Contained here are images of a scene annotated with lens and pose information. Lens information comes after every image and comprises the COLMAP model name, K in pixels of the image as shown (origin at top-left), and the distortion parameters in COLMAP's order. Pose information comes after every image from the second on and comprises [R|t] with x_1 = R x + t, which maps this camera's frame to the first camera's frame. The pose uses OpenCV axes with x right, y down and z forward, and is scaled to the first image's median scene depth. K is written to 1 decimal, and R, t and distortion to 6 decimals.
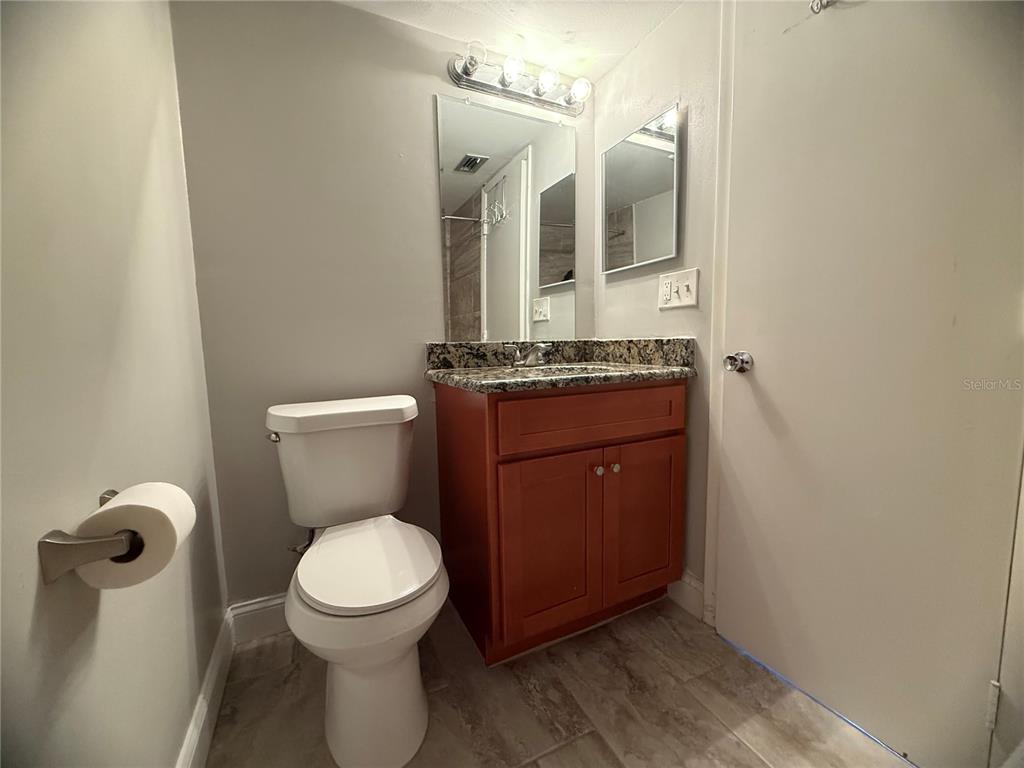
lens RADIAL K [[410.0, 0, 513.4], [0, 410.0, 379.9], [0, 0, 1]] dist [-0.002385, 0.000602]
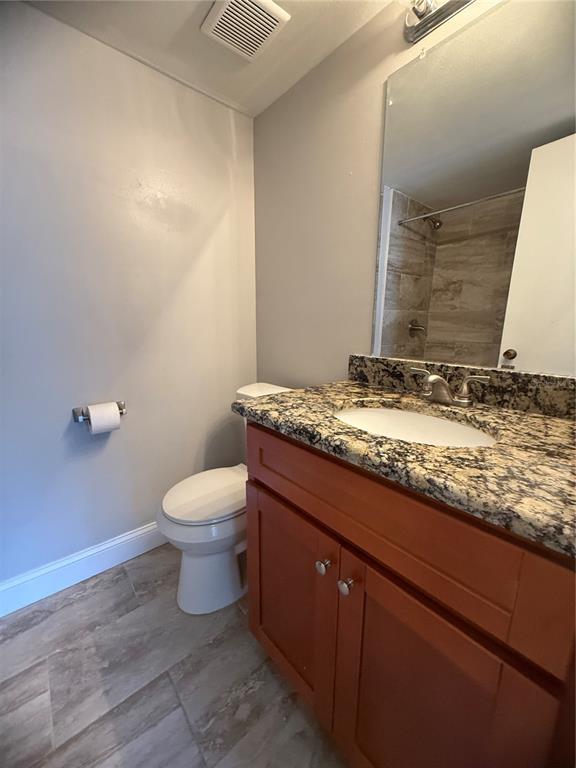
lens RADIAL K [[307.5, 0, 287.5], [0, 307.5, 381.5], [0, 0, 1]] dist [-0.002385, 0.000602]
pose [[0.247491, 0.204877, -0.946981, 0.510107], [-0.103951, 0.977361, 0.184282, -0.149171], [0.963298, 0.052831, 0.263185, 0.632306]]
